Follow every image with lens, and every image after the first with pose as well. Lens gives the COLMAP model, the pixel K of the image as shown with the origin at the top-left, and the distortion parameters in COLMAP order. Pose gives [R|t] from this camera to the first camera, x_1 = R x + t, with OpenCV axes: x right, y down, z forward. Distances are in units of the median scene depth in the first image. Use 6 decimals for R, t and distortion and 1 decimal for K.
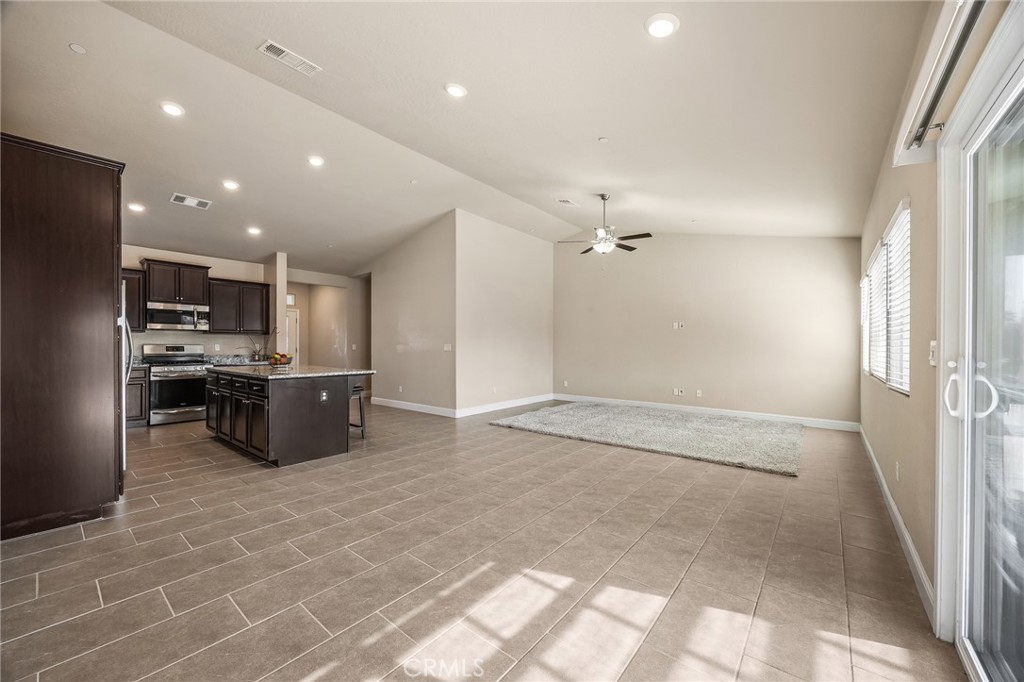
lens RADIAL K [[389.7, 0, 511.4], [0, 389.7, 346.9], [0, 0, 1]] dist [0.000174, 0.000038]
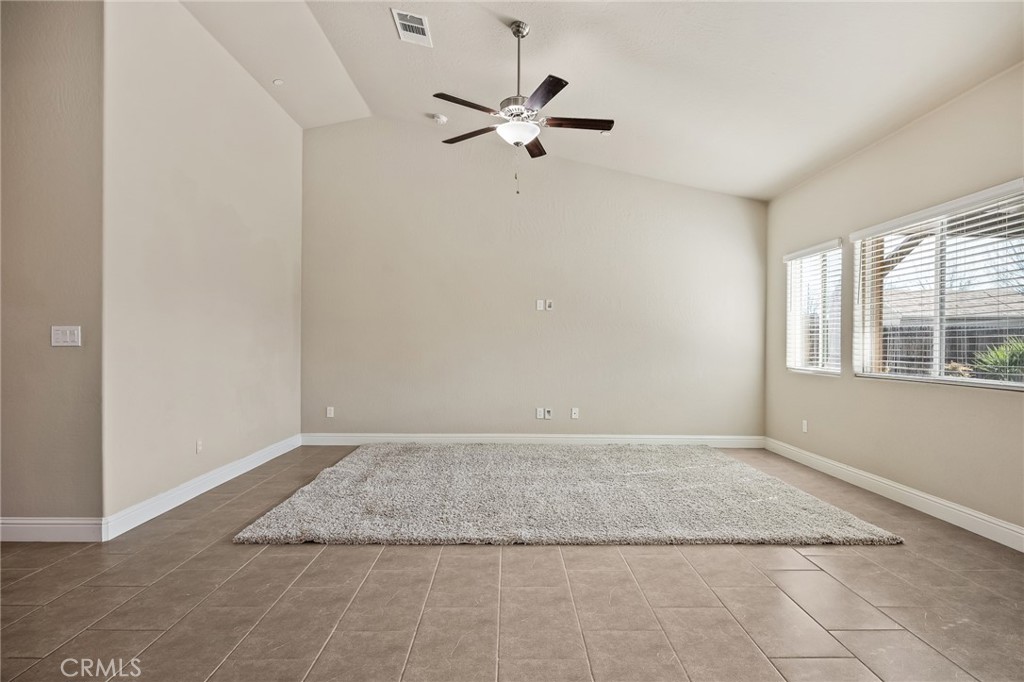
lens RADIAL K [[549.6, 0, 511.5], [0, 549.6, 345.9], [0, 0, 1]] dist [-0.002135, -0.000662]
pose [[0.769772, -0.000451, 0.638318, -0.173676], [-0.002315, 0.999991, 0.003498, 0.007897], [-0.638314, -0.004171, 0.769765, 0.399621]]
